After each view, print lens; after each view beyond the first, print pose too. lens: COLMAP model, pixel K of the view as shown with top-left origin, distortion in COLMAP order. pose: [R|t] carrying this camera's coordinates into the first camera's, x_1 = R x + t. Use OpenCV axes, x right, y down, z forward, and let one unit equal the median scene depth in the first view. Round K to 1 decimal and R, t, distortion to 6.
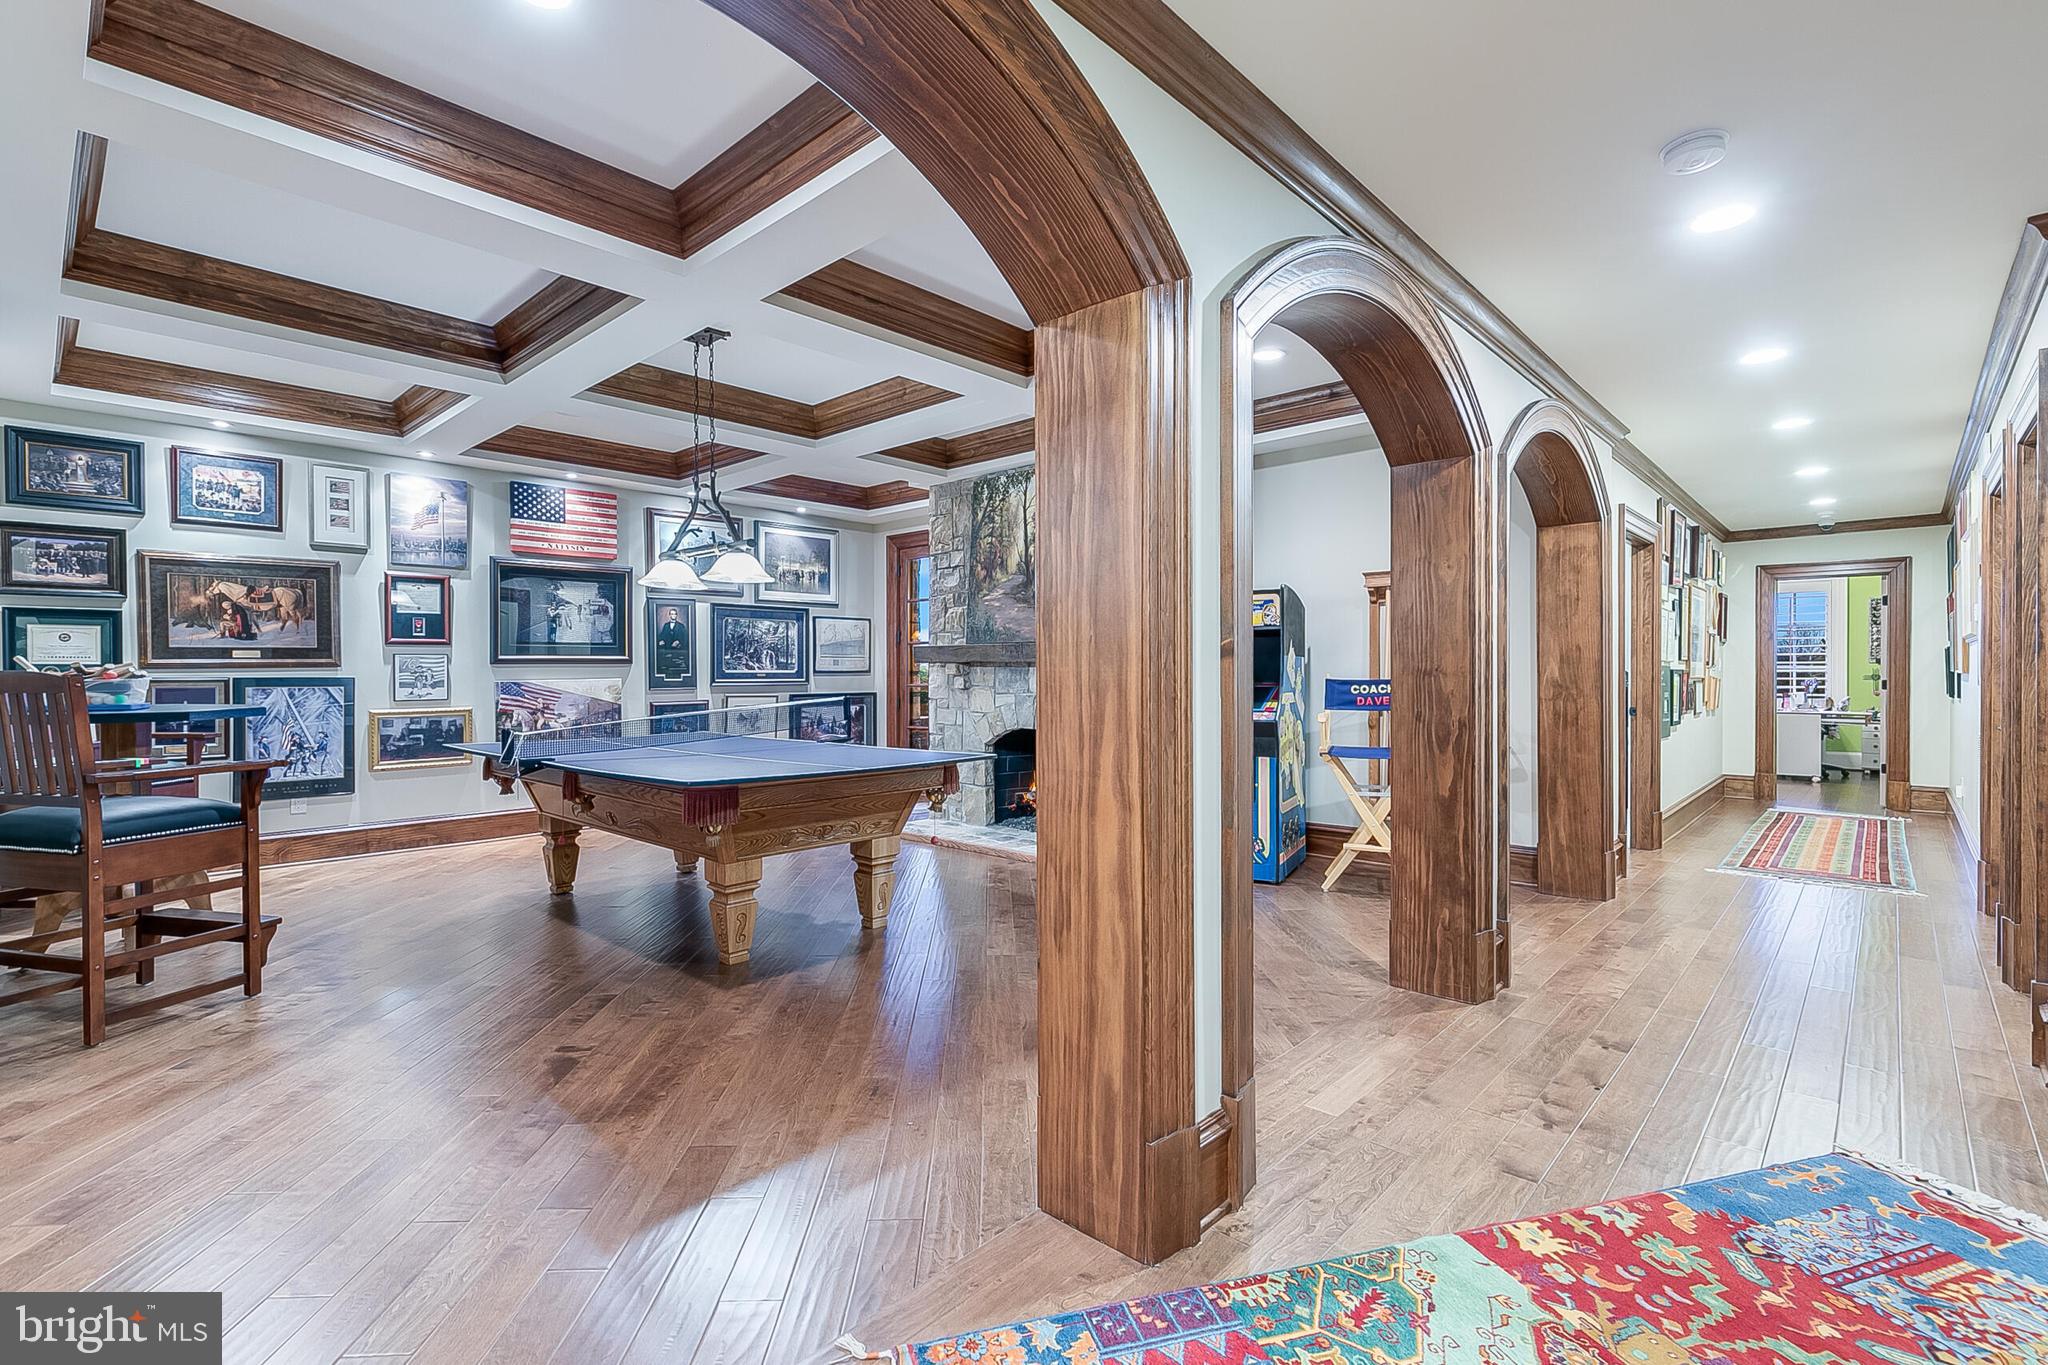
lens RADIAL K [[924.3, 0, 1026.4], [0, 924.3, 677.8], [0, 0, 1]] dist [0.007734, -0.002568]
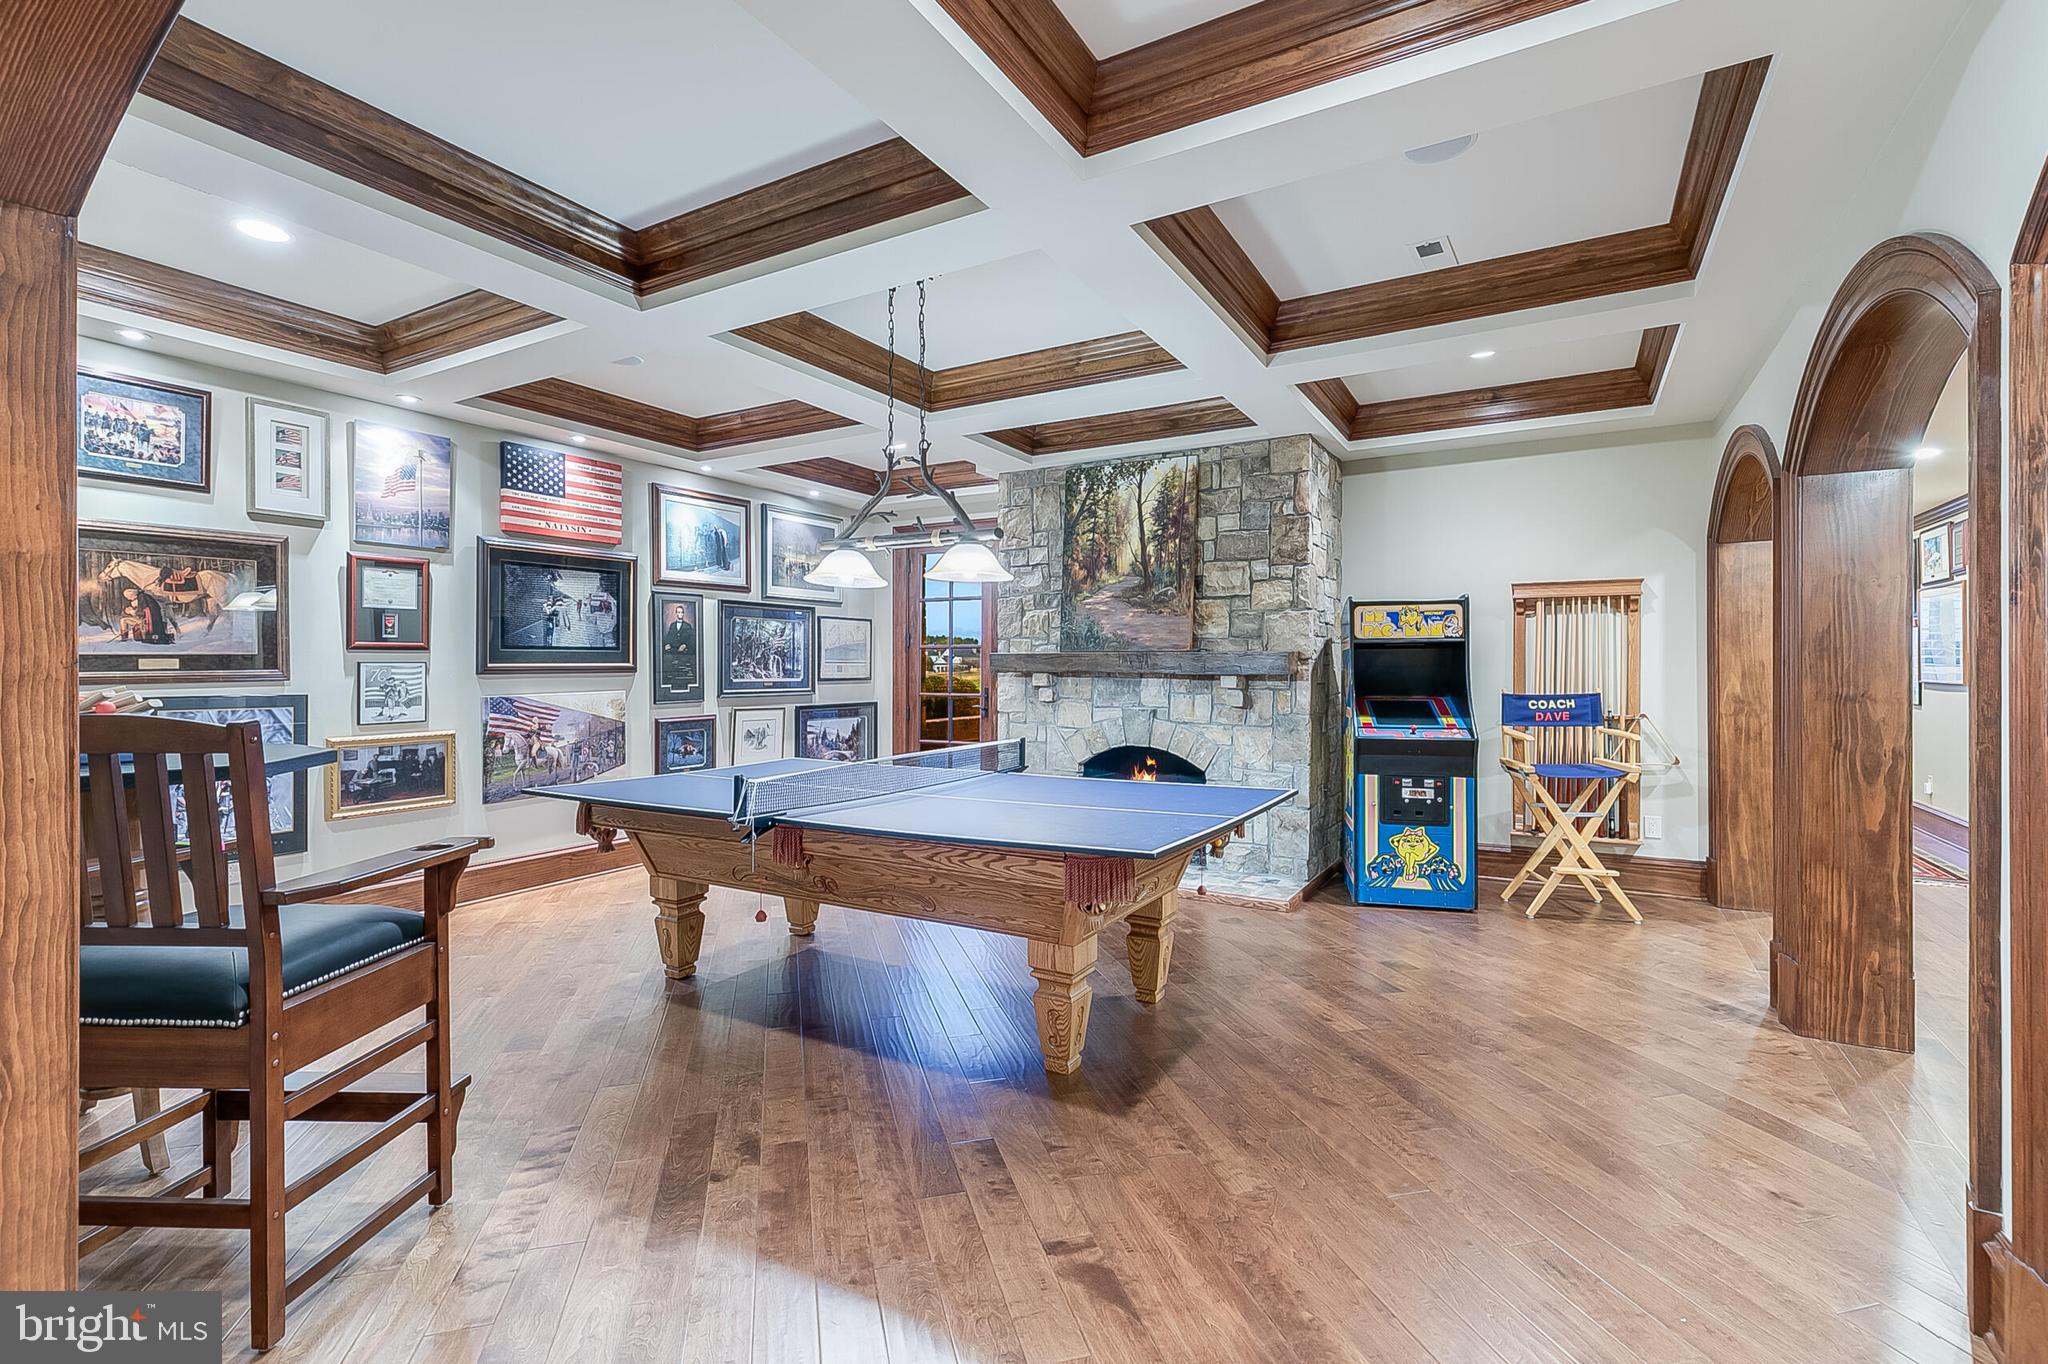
lens RADIAL K [[919.3, 0, 1026.8], [0, 919.3, 671.1], [0, 0, 1]] dist [0.007635, -0.001066]
pose [[0.975189, 0.001044, 0.221370, -0.338510], [-0.000353, 0.999995, -0.003164, -0.017393], [-0.221372, 0.003007, 0.975185, 0.161397]]
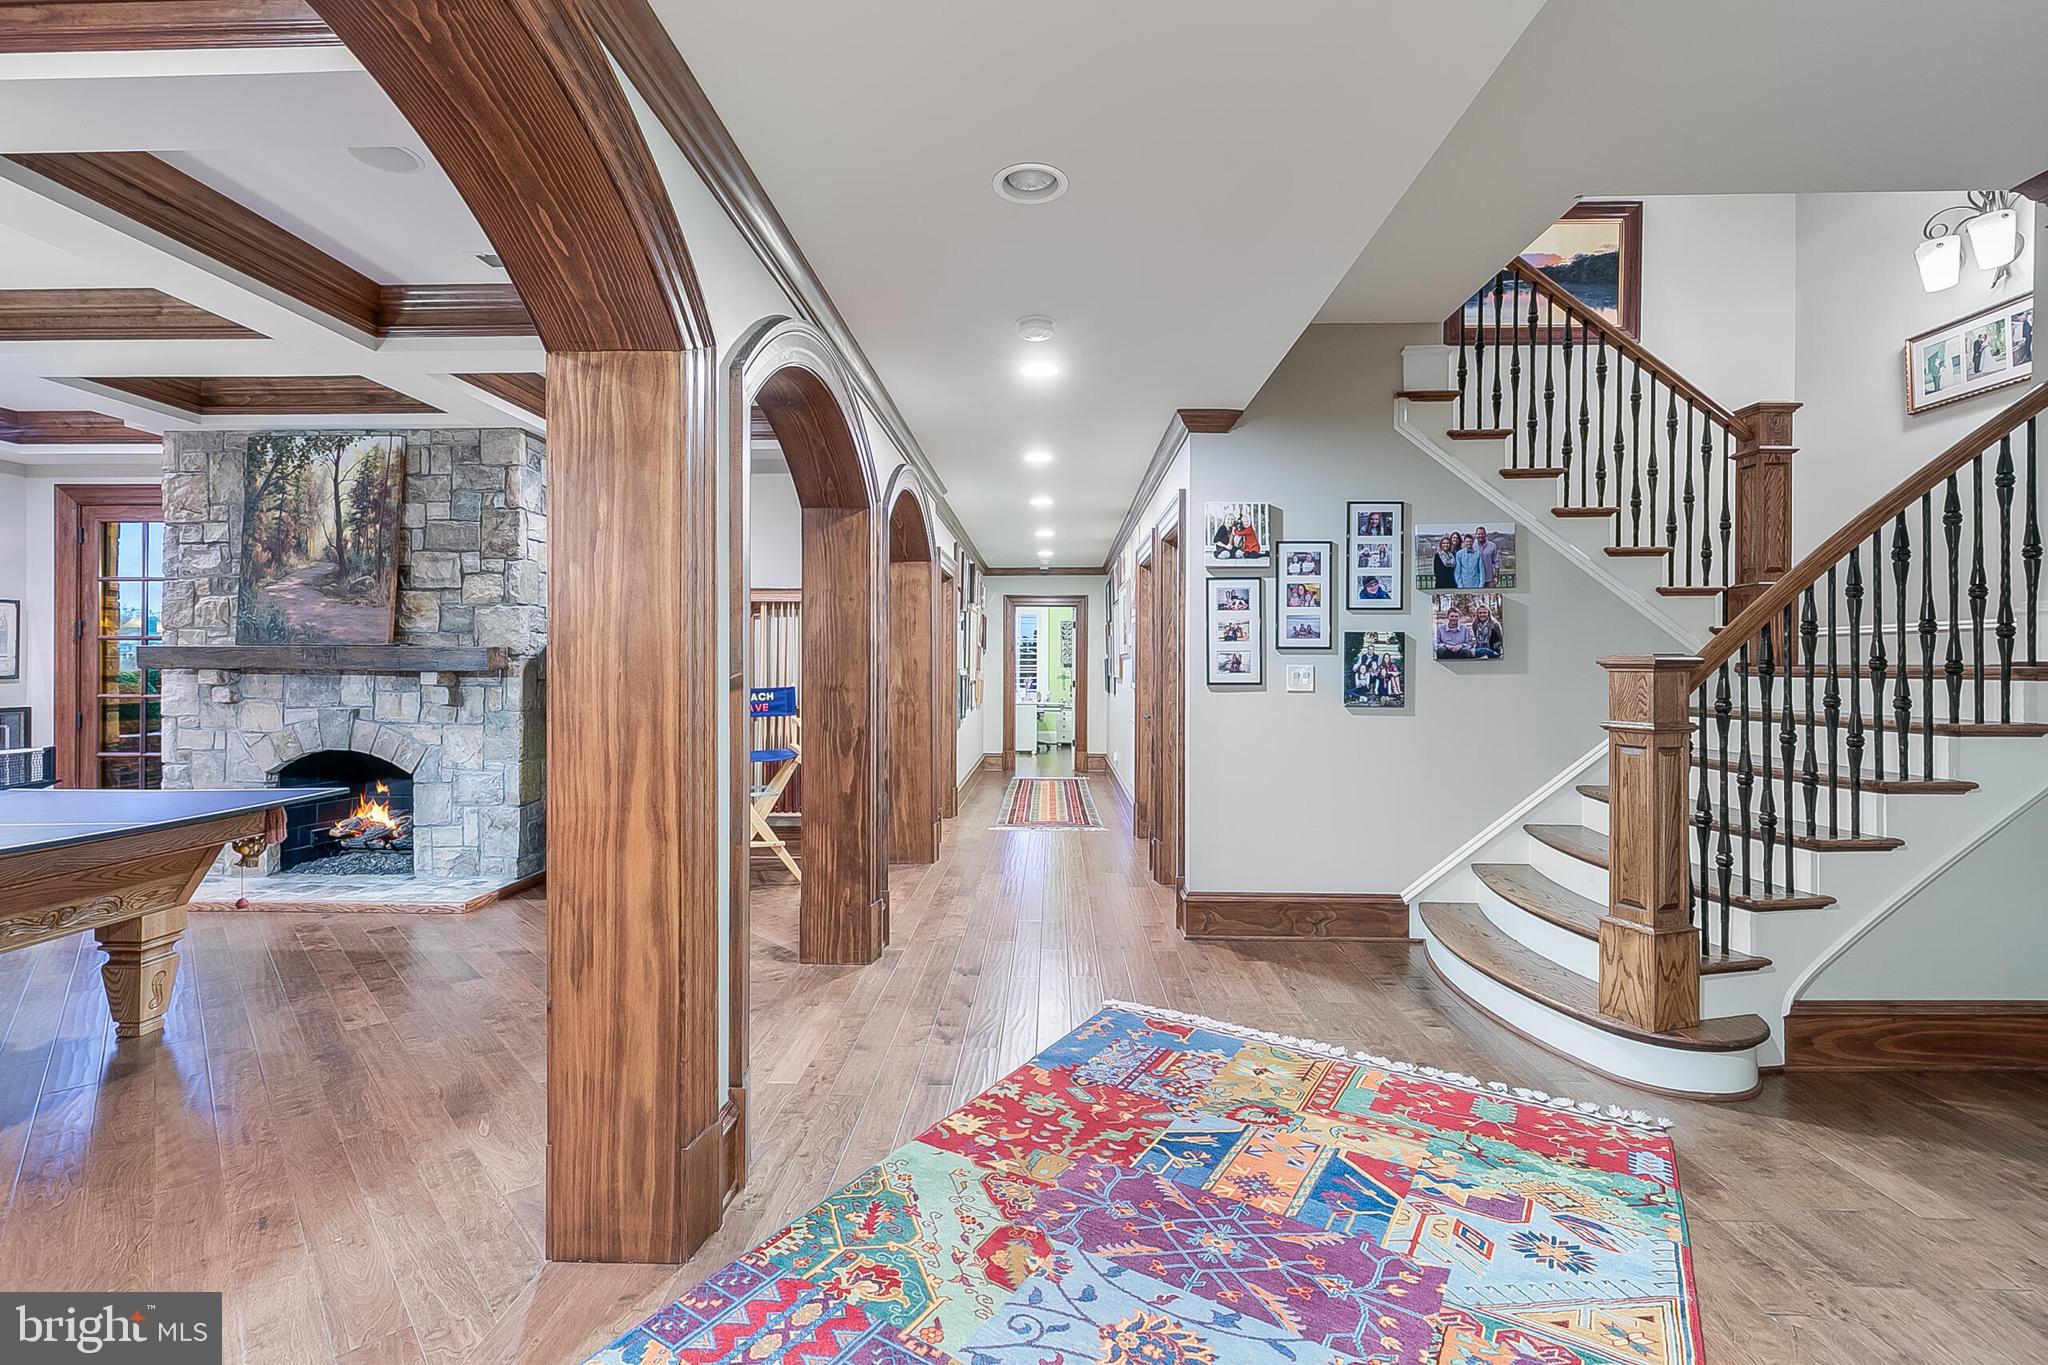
lens RADIAL K [[922.0, 0, 1022.1], [0, 922.0, 668.5], [0, 0, 1]] dist [0.003308, -0.000769]
pose [[0.754979, 0.001866, 0.655746, -0.086960], [0.000801, 0.999993, -0.003767, -0.015203], [-0.655749, 0.003370, 0.754972, -0.020045]]
